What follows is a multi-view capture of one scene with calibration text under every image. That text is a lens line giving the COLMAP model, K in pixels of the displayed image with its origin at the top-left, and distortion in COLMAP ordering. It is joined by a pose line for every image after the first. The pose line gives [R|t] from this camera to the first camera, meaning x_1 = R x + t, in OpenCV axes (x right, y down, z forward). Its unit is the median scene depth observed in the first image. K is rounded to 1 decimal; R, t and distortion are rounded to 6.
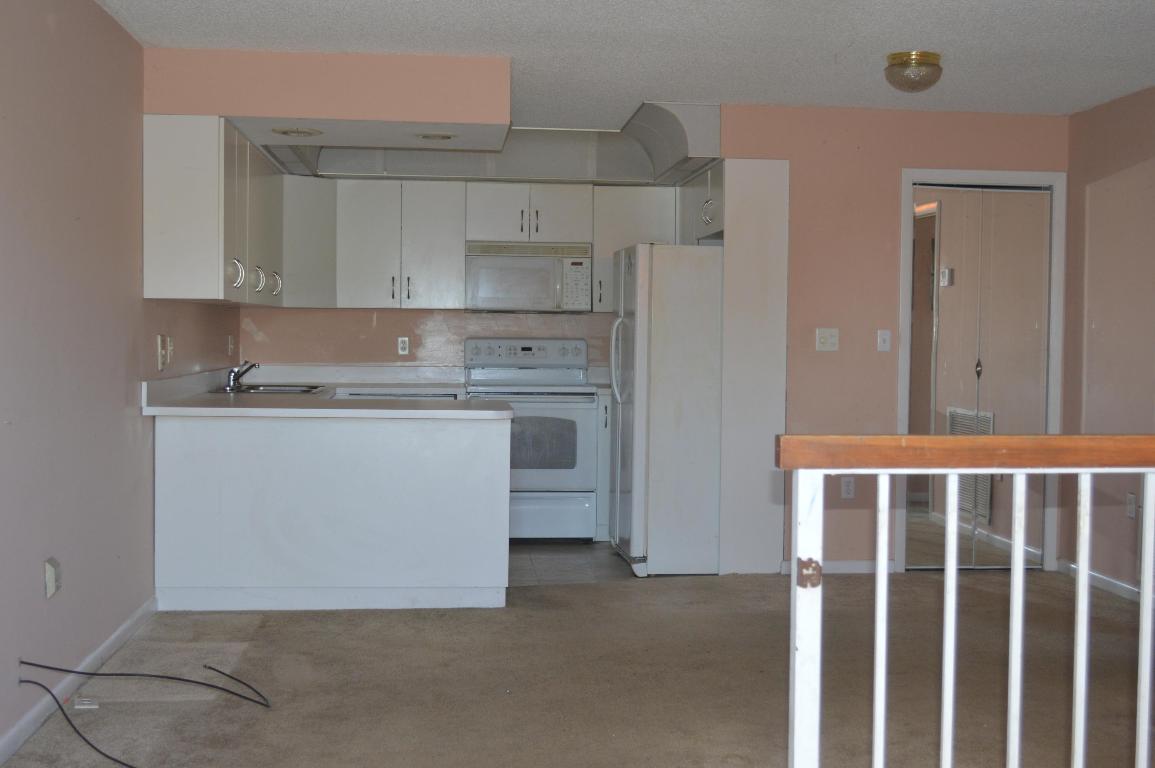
lens RADIAL K [[1348.1, 0, 577.5], [0, 1348.1, 384.0], [0, 0, 1]] dist [-0.106327, -0.001658]
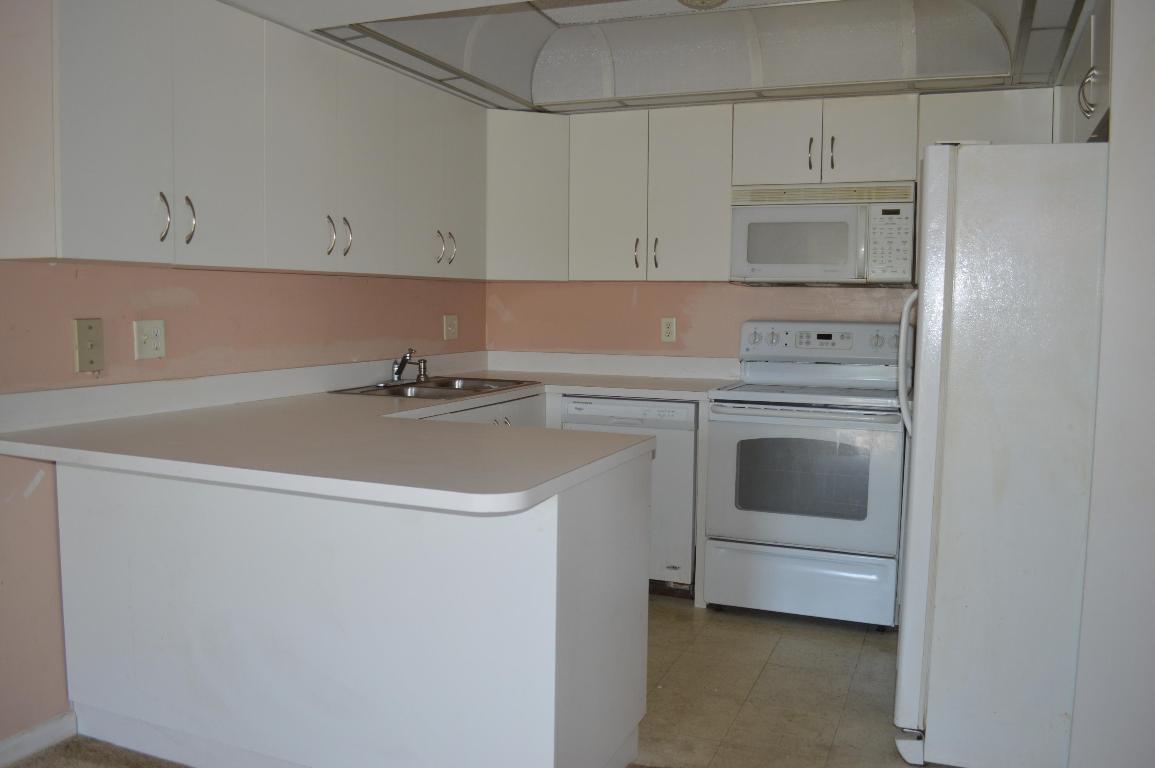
lens RADIAL K [[919.1, 0, 577.5], [0, 919.1, 384.0], [0, 0, 1]] dist [-0.076377, 0.011297]
pose [[0.881752, 0.039780, -0.470032, 0.078363], [-0.018770, 0.998607, 0.049303, -0.022842], [0.471339, -0.034651, 0.881271, 0.522302]]
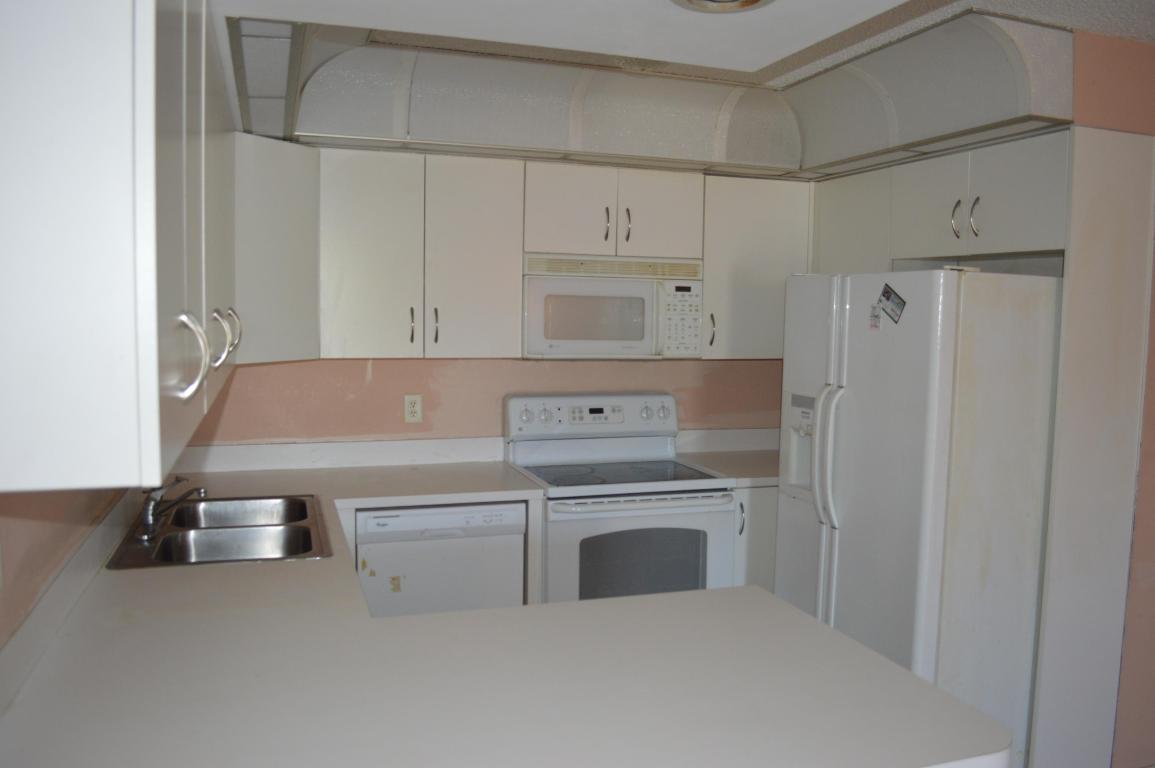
lens RADIAL K [[919.1, 0, 577.5], [0, 919.1, 384.0], [0, 0, 1]] dist [-0.076377, 0.011297]
pose [[0.975089, -0.015693, 0.221258, -0.155637], [0.005838, 0.998964, 0.045126, -0.062677], [-0.221737, -0.042710, 0.974171, 0.558700]]
